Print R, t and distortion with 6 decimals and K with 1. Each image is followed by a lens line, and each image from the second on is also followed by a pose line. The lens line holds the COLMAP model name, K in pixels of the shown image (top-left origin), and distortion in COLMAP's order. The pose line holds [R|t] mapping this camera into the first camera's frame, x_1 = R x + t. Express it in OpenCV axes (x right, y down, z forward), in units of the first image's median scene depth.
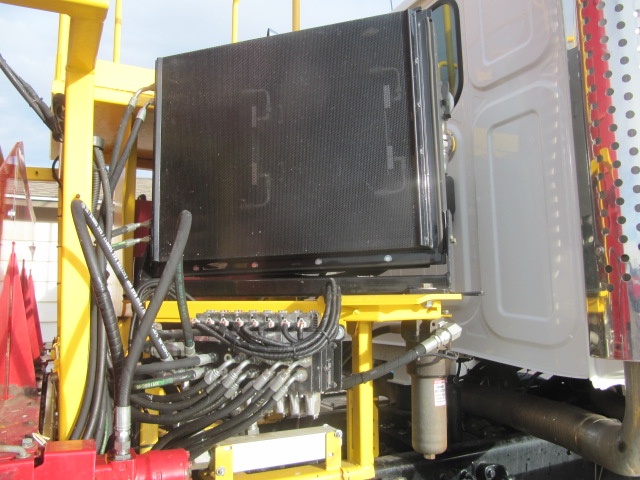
lens RADIAL K [[528.4, 0, 320.0], [0, 528.4, 240.0], [0, 0, 1]] dist [-0.072616, 0.060021]
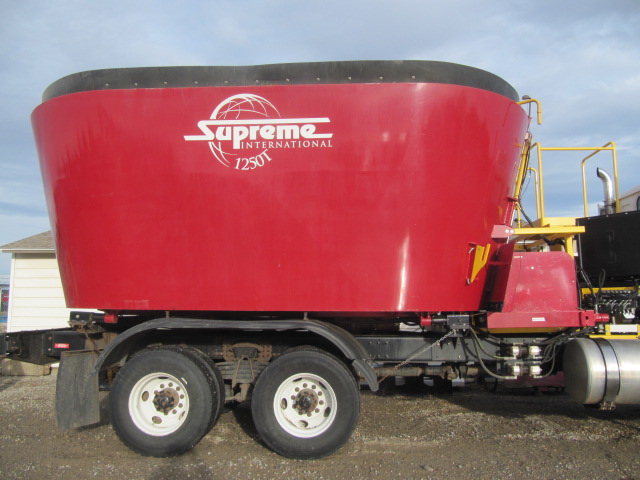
lens RADIAL K [[528.4, 0, 320.0], [0, 528.4, 240.0], [0, 0, 1]] dist [-0.072616, 0.060021]
pose [[0.857270, -0.054800, -0.511942, -0.002448], [0.057834, 0.998276, -0.010013, -0.385205], [0.511608, -0.021024, 0.858961, -4.036659]]
